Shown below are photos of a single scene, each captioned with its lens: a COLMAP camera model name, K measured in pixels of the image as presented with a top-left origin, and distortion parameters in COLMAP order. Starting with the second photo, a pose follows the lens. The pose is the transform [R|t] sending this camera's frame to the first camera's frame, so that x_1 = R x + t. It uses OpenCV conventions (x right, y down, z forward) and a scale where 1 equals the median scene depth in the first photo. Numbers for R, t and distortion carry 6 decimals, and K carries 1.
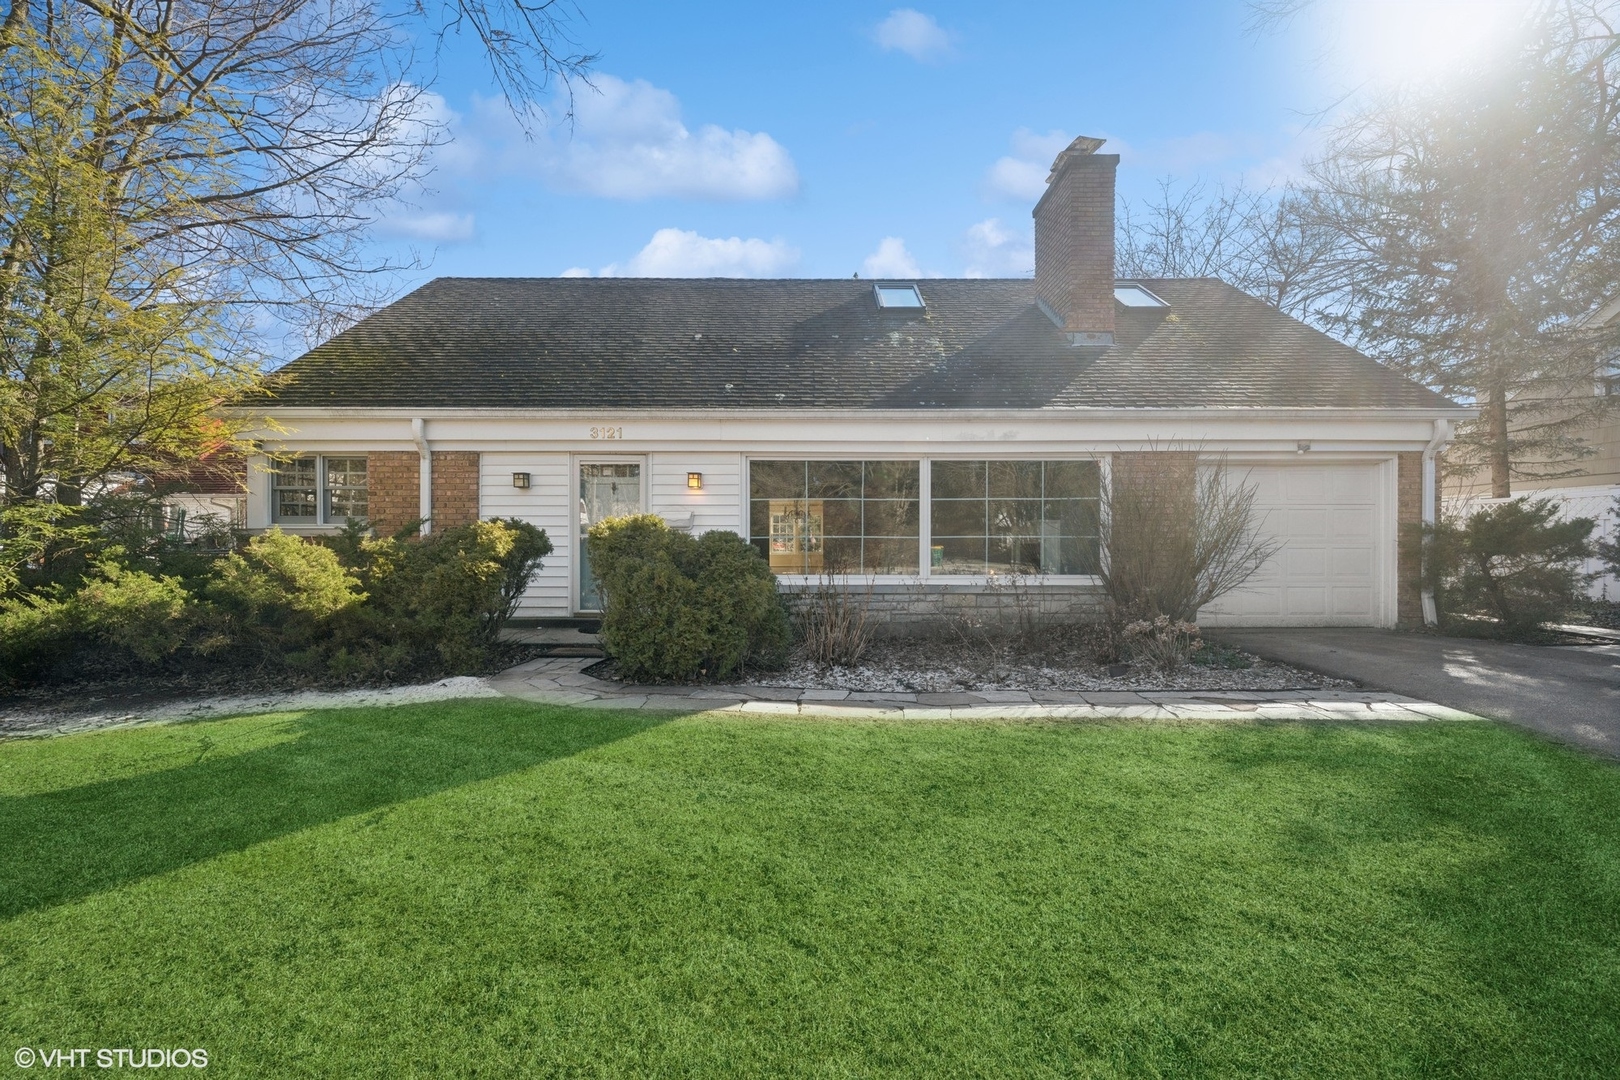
lens RADIAL K [[640.6, 0, 810.6], [0, 640.6, 541.4], [0, 0, 1]] dist [-0.002167, -0.000009]
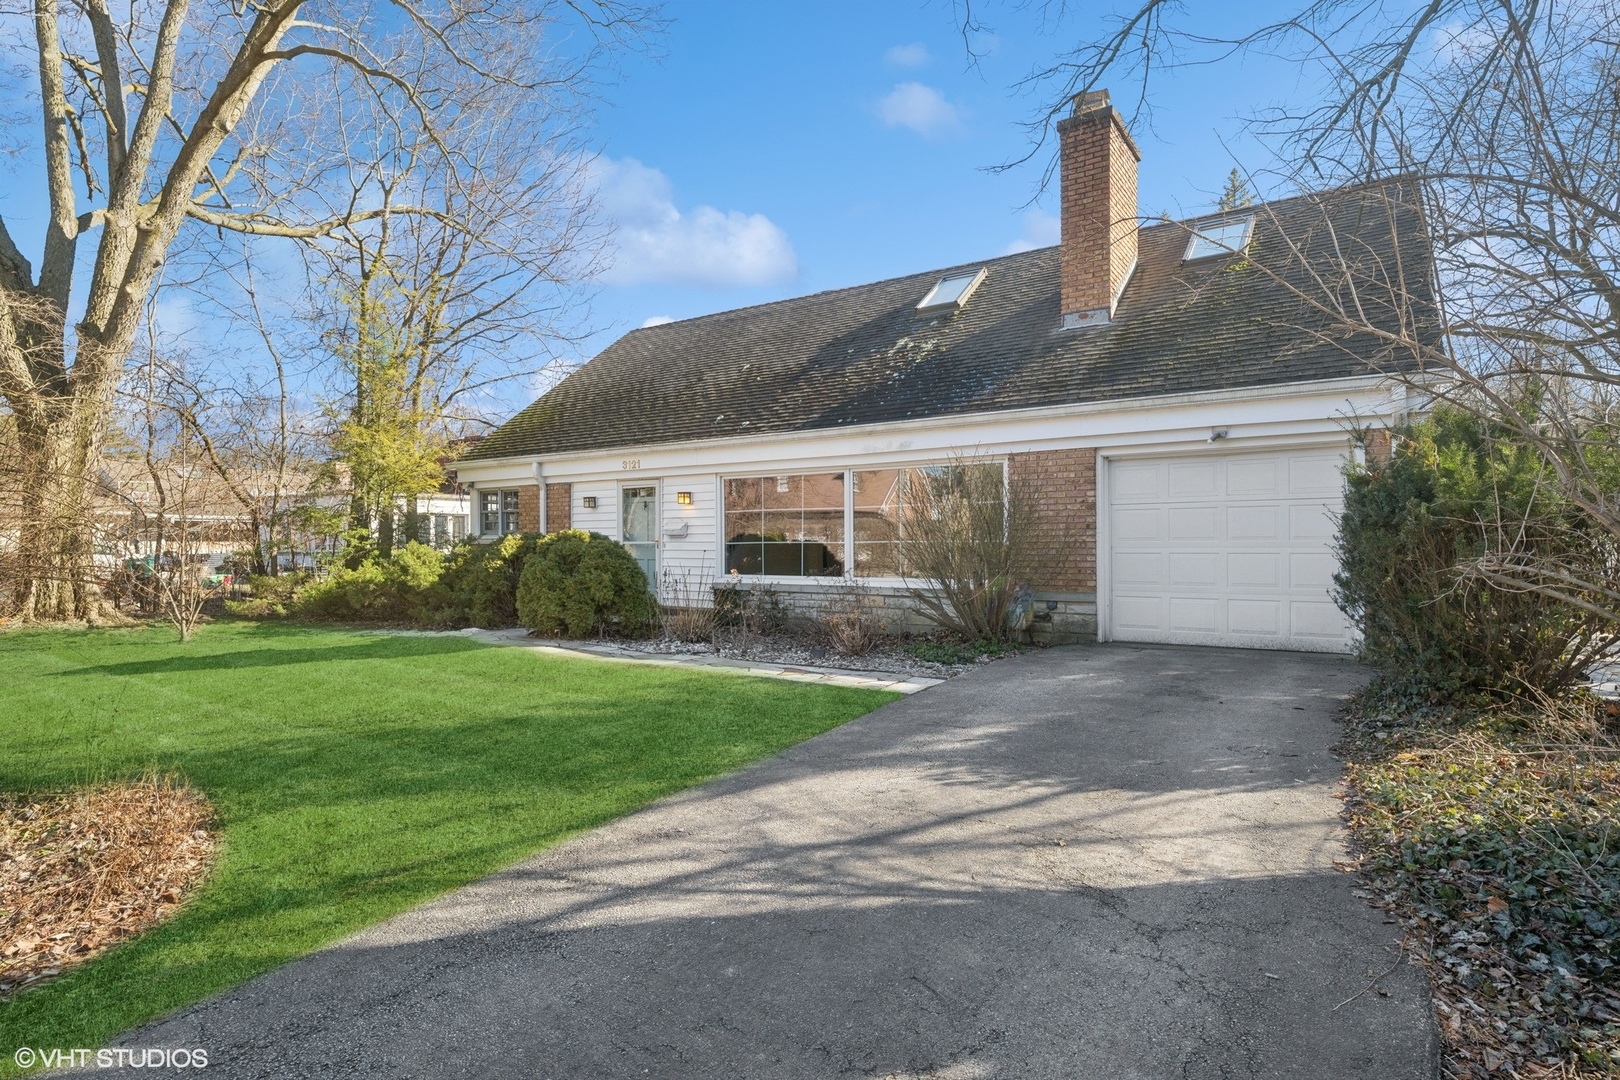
lens RADIAL K [[846.7, 0, 809.2], [0, 846.7, 543.3], [0, 0, 1]] dist [0.003034, 0.000037]
pose [[0.831393, -0.004659, -0.555665, 0.931846], [0.004867, 0.999988, -0.001103, -0.004117], [0.555663, -0.001788, 0.831406, -0.238118]]
